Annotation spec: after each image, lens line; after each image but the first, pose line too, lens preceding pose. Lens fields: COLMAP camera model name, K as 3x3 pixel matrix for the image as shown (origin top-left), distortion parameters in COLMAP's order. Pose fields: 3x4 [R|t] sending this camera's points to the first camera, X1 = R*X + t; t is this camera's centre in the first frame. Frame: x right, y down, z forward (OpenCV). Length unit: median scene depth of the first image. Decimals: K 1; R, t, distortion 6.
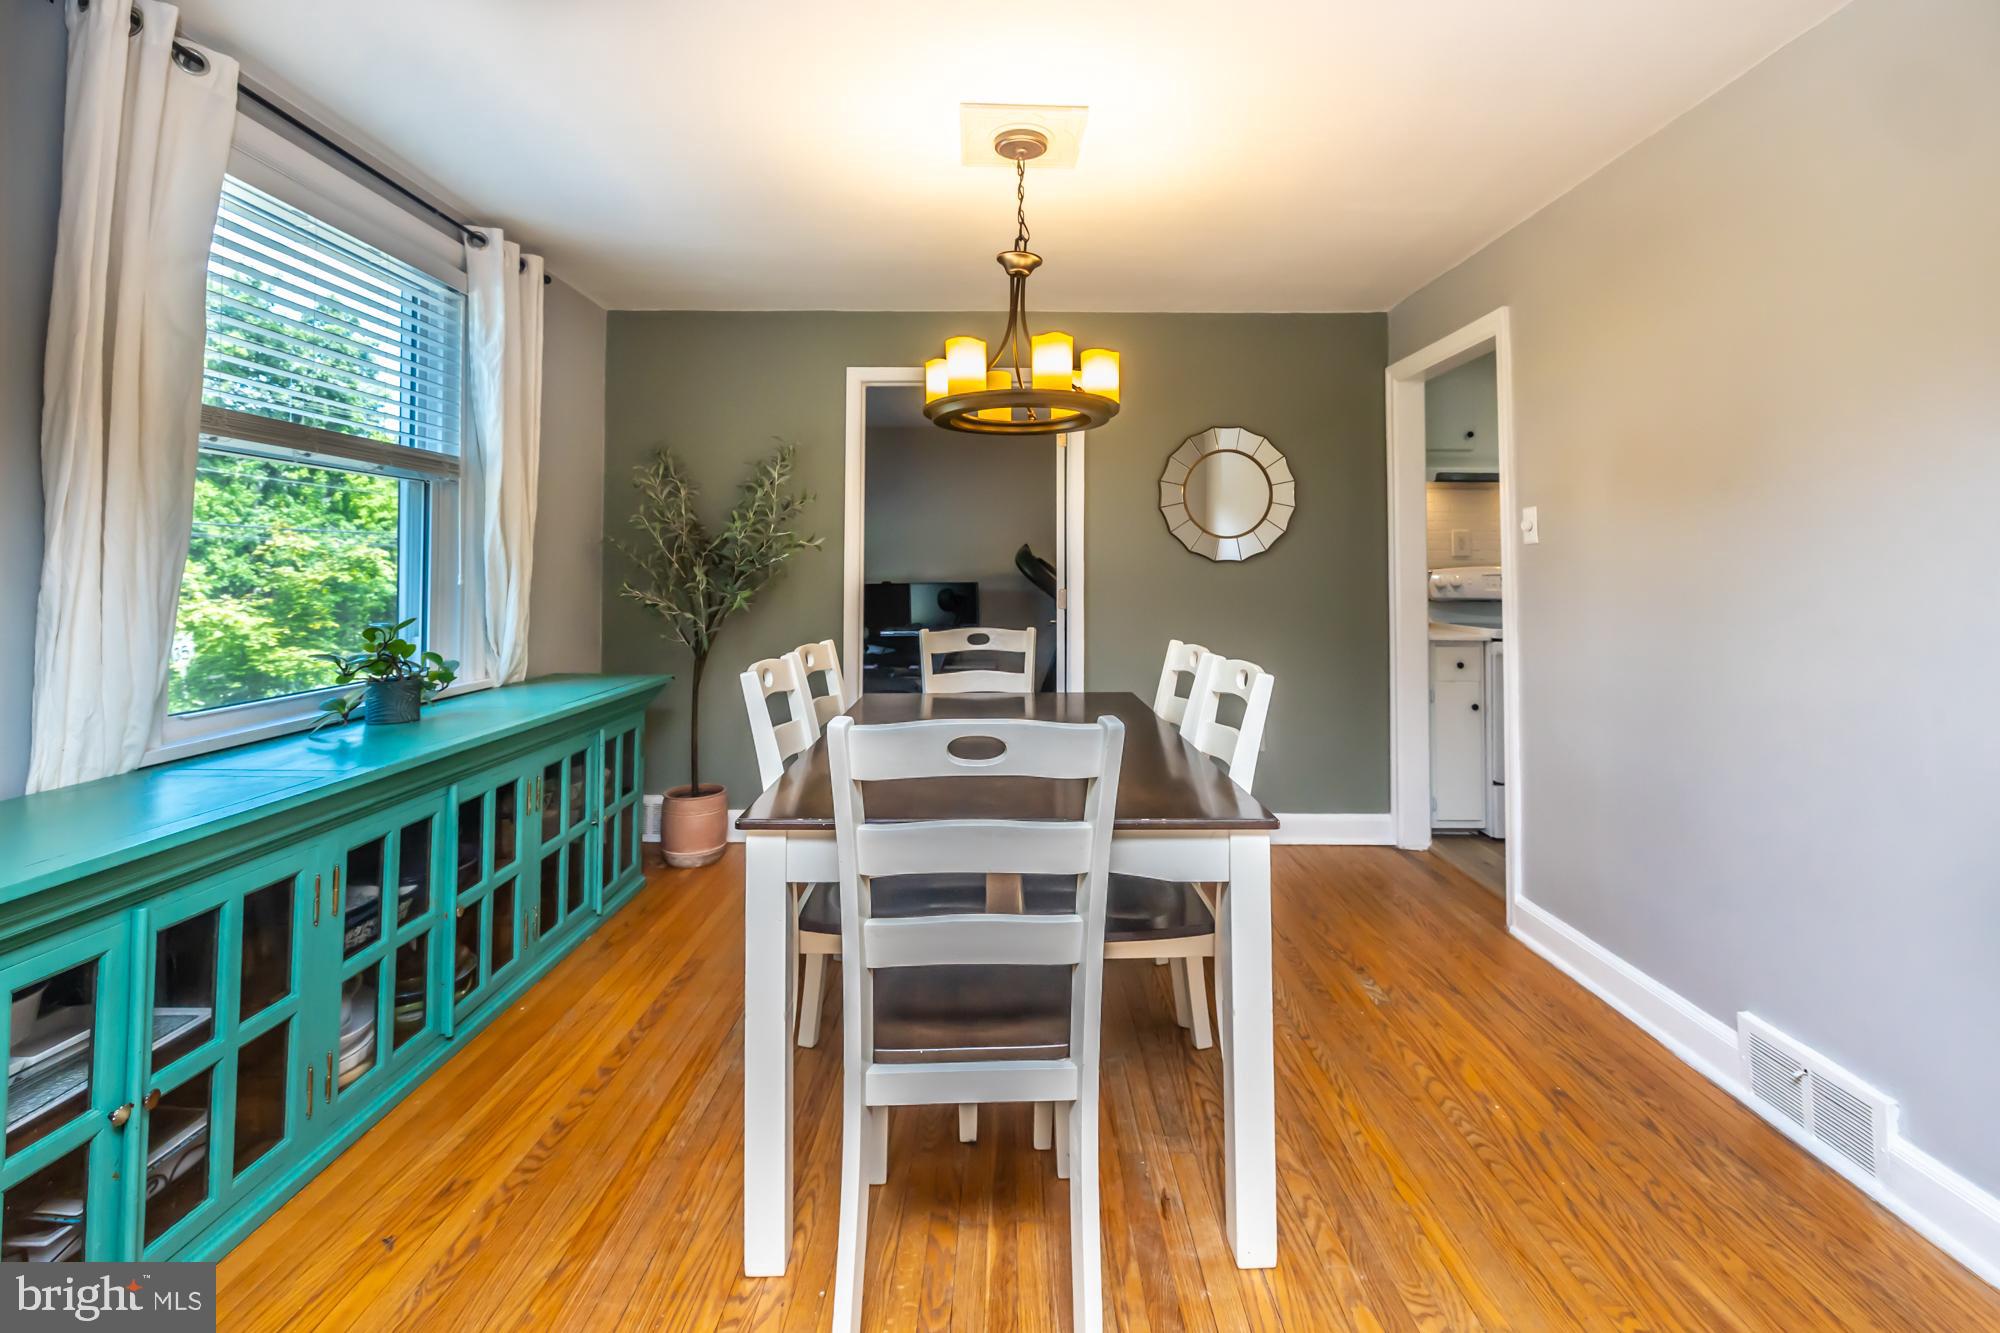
lens RADIAL K [[864.9, 0, 1013.0], [0, 864.9, 562.5], [0, 0, 1]] dist [0.000339, 0.000170]
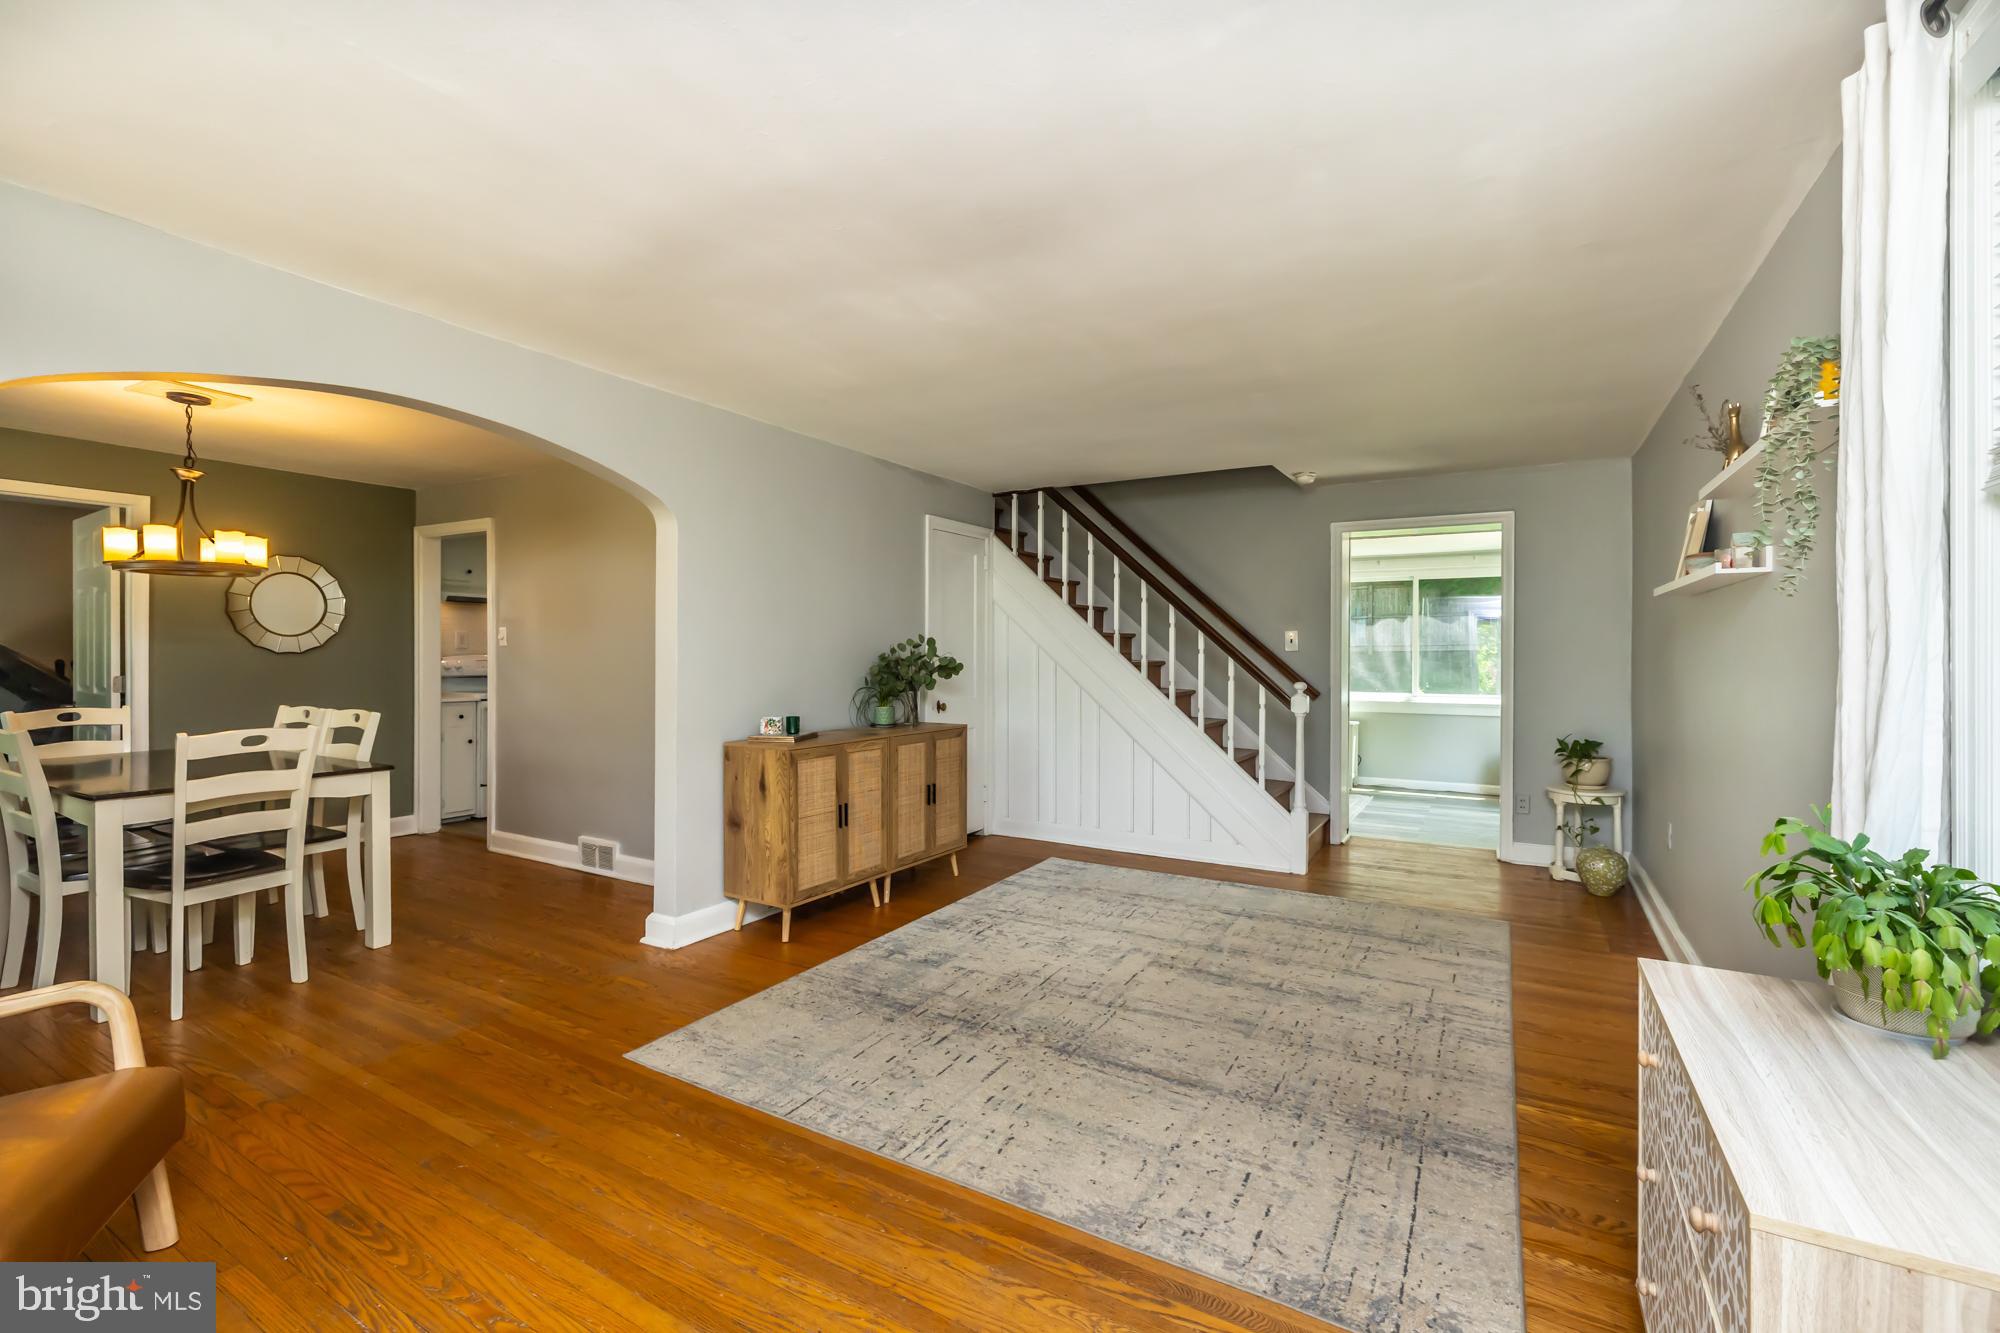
lens RADIAL K [[877.8, 0, 988.3], [0, 877.8, 636.4], [0, 0, 1]] dist [0.000297, -0.000165]
pose [[0.513175, 0.012416, 0.858194, -0.402936], [-0.010985, 0.999908, -0.007898, -0.030414], [-0.858214, -0.005374, 0.513264, -0.715086]]
